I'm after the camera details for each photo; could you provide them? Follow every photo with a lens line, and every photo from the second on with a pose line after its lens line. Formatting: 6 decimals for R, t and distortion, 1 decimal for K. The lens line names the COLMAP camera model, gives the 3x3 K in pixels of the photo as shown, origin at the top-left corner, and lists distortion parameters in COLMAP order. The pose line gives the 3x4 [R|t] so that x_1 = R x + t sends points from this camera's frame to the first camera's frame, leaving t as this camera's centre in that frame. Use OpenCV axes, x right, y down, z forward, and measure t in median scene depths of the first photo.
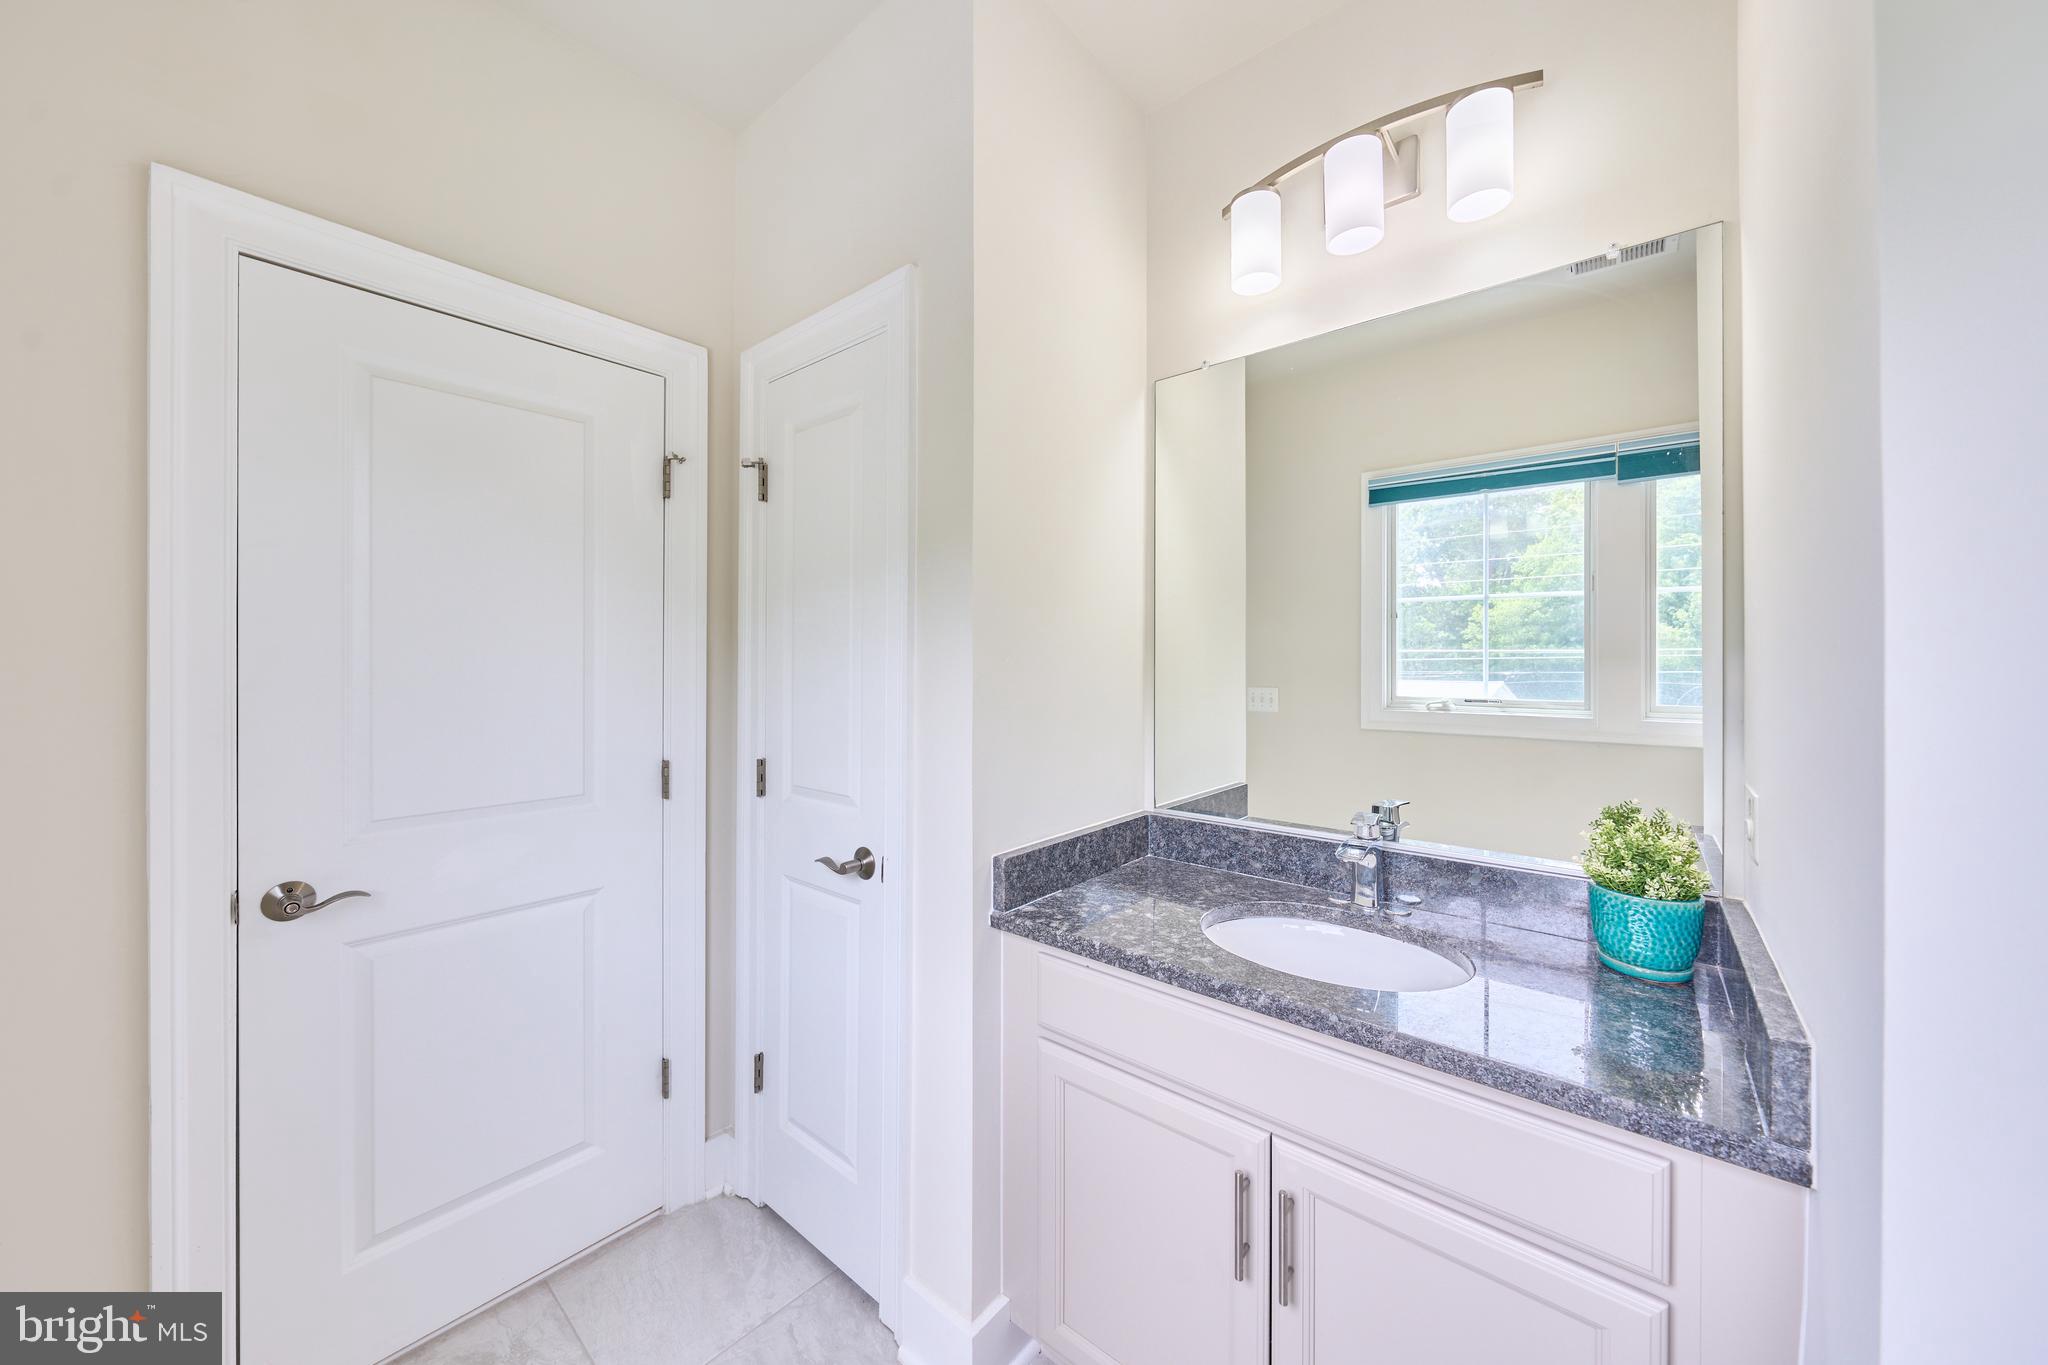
lens RADIAL K [[718.0, 0, 1025.3], [0, 718.0, 669.8], [0, 0, 1]] dist [-0.003862, 0.000313]
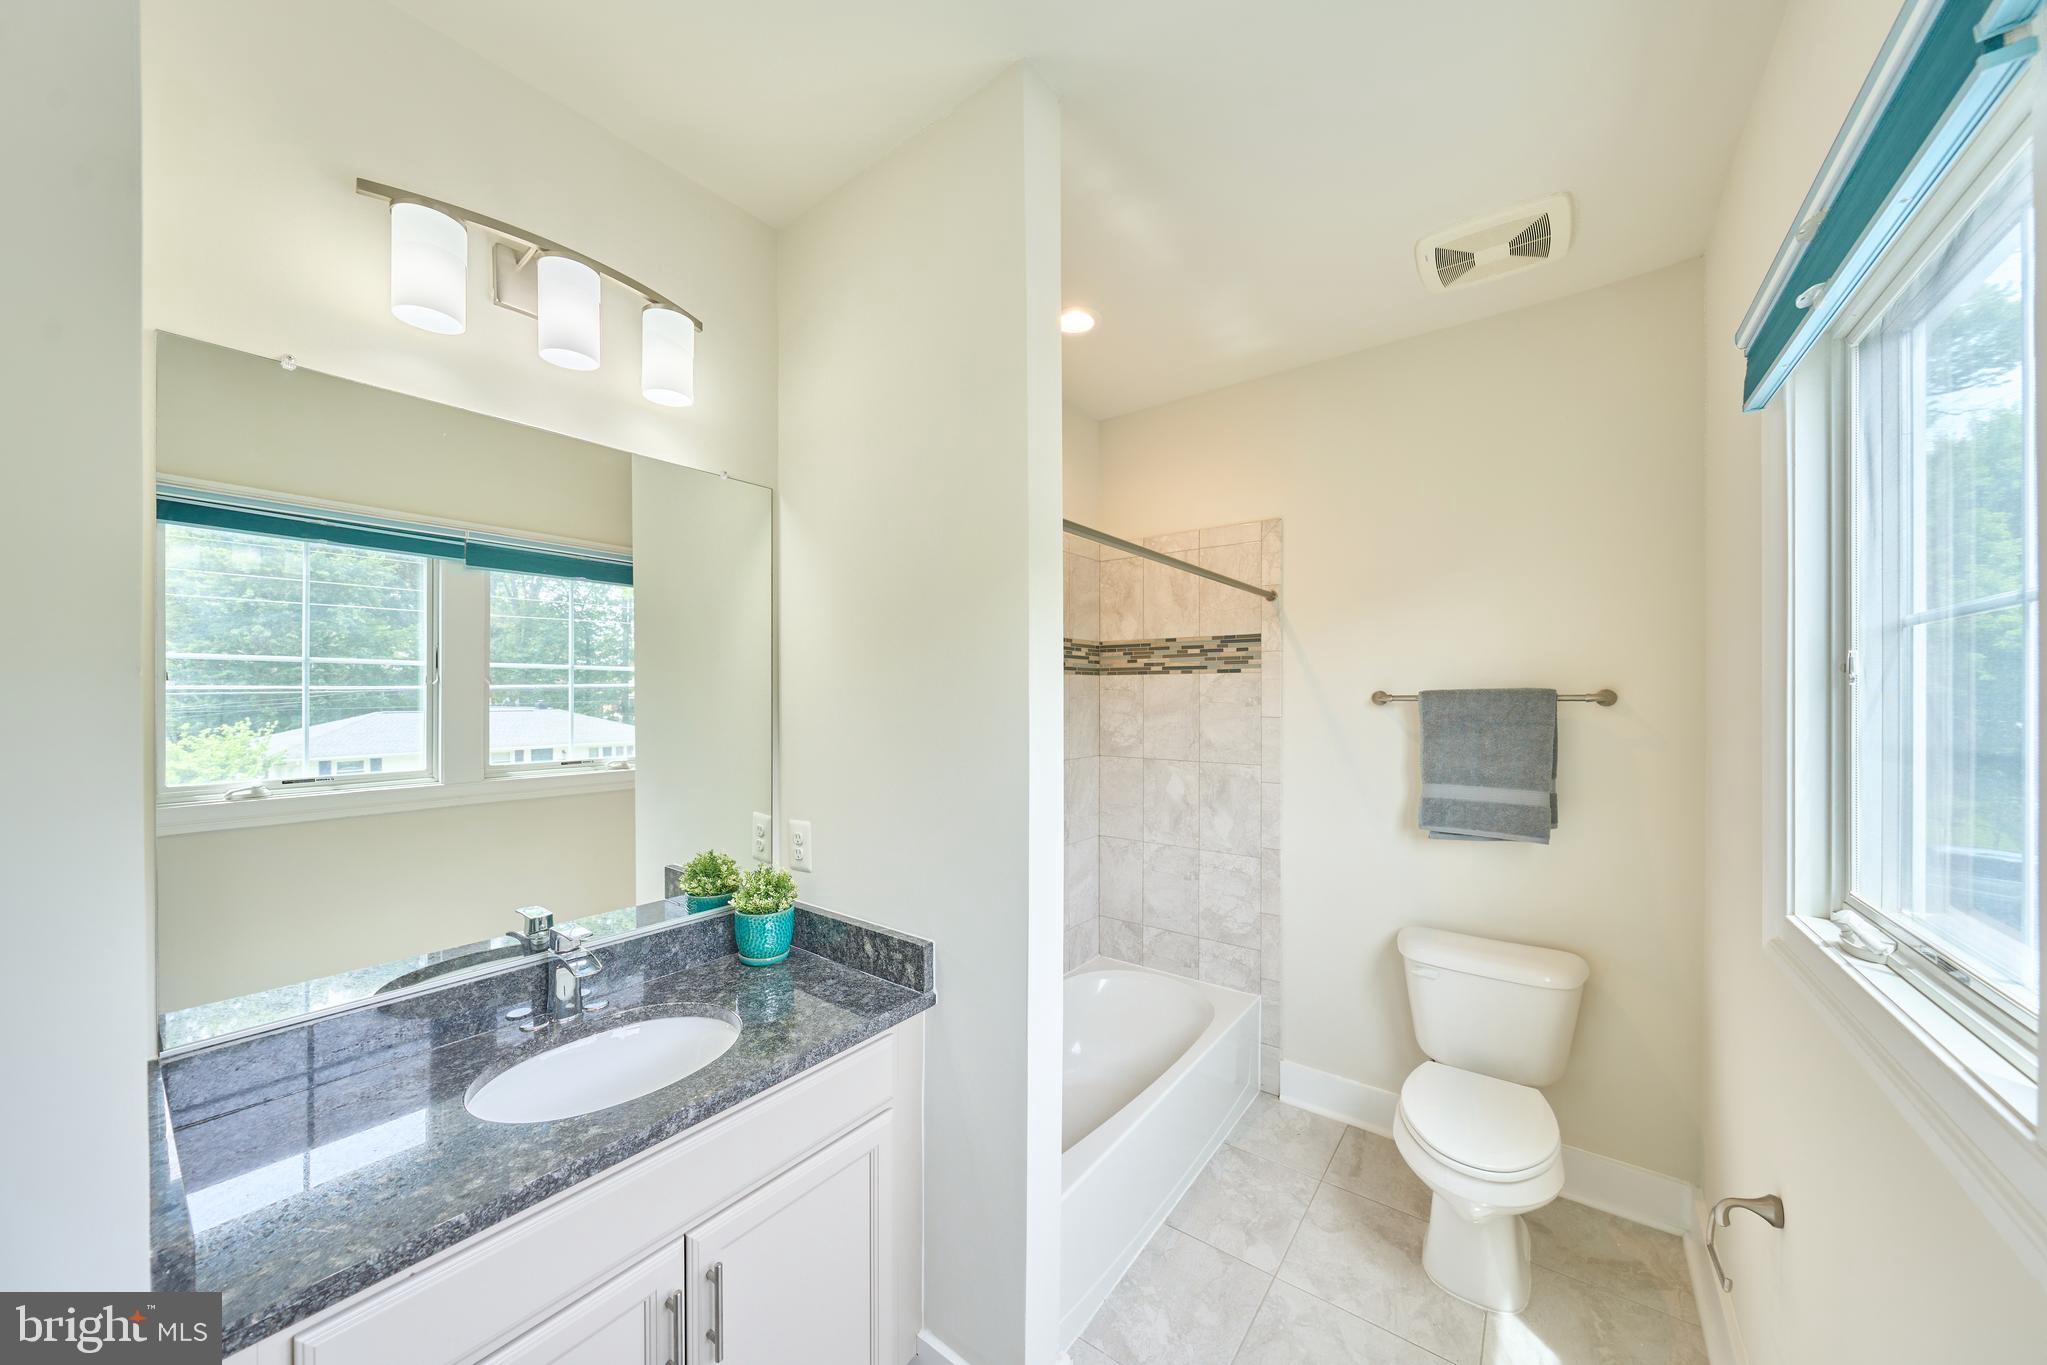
lens RADIAL K [[717.6, 0, 1024.5], [0, 717.6, 691.8], [0, 0, 1]] dist [-0.003862, 0.000313]
pose [[-0.074876, 0.002901, 0.997189, -0.737789], [-0.000599, 0.999995, -0.002954, -0.161420], [-0.997193, -0.000819, -0.074874, 0.546778]]
